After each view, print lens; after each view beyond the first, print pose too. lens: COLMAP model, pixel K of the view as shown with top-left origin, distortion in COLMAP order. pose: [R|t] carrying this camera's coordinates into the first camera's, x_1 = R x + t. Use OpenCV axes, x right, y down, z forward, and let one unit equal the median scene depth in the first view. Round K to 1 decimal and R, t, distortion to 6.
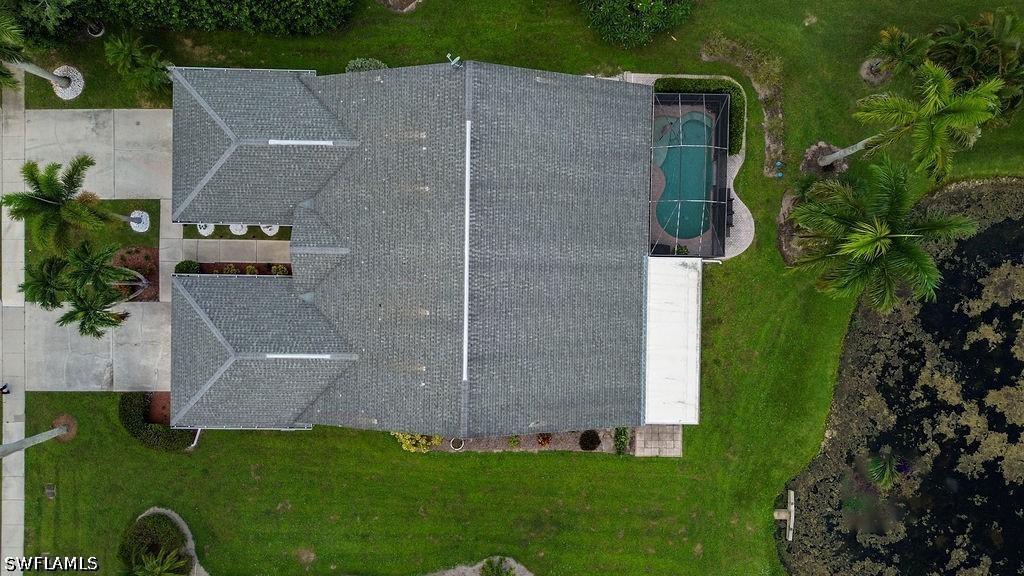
lens RADIAL K [[722.1, 0, 512.0], [0, 722.1, 288.0], [0, 0, 1]] dist [0.076678, -0.084125]
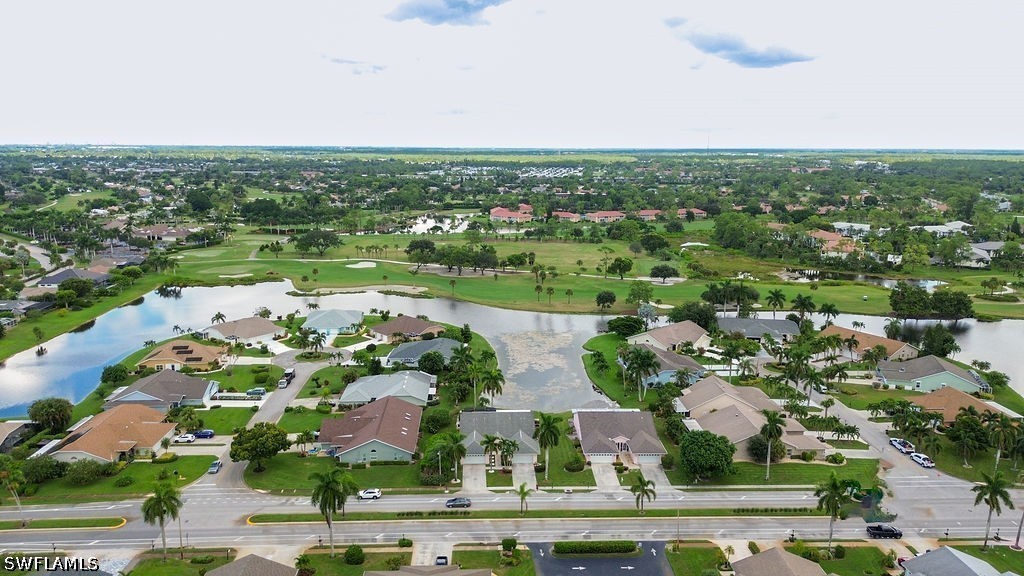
lens RADIAL K [[722.1, 0, 512.0], [0, 722.1, 288.0], [0, 0, 1]] dist [0.076678, -0.084125]
pose [[-0.053434, -0.204593, 0.977388, -4.121665], [0.998496, -0.022975, 0.049779, -0.151152], [0.012271, 0.978577, 0.205513, -0.769783]]
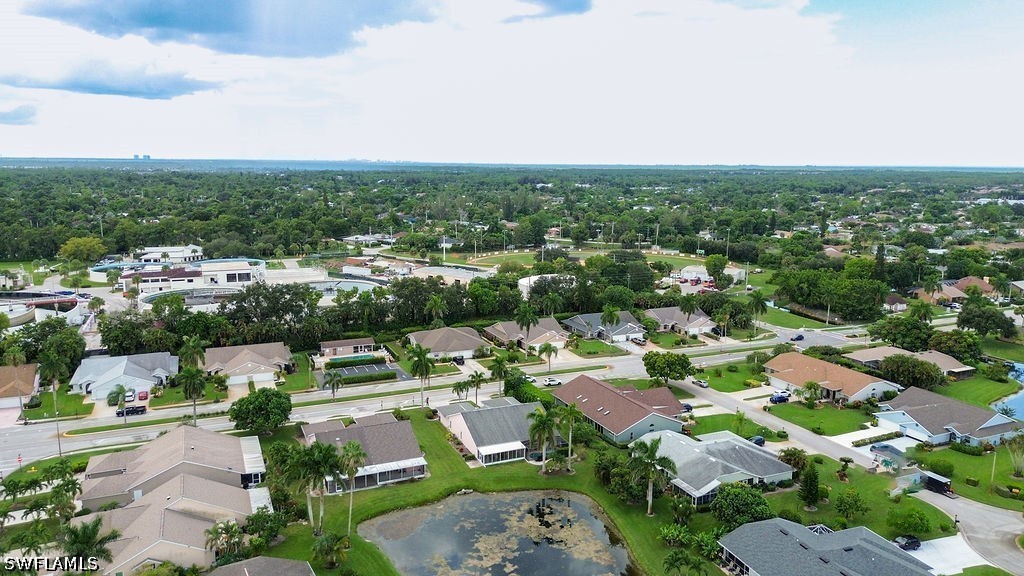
lens RADIAL K [[722.1, 0, 512.0], [0, 722.1, 288.0], [0, 0, 1]] dist [0.076678, -0.084125]
pose [[0.415578, 0.151317, -0.896882, 3.174526], [-0.909277, 0.044655, -0.413788, 1.401848], [-0.022563, 0.987476, 0.156147, -0.329932]]
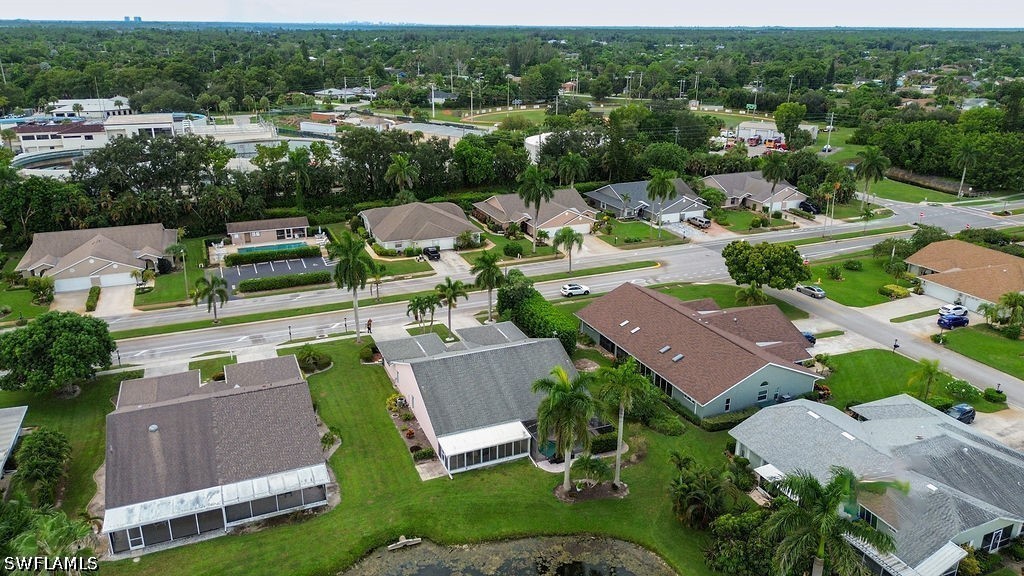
lens RADIAL K [[722.1, 0, 512.0], [0, 722.1, 288.0], [0, 0, 1]] dist [0.076678, -0.084125]
pose [[0.404224, 0.305057, -0.862290, 1.645526], [-0.914426, 0.113434, -0.388534, 0.651145], [-0.020712, 0.945554, 0.324804, 0.028524]]
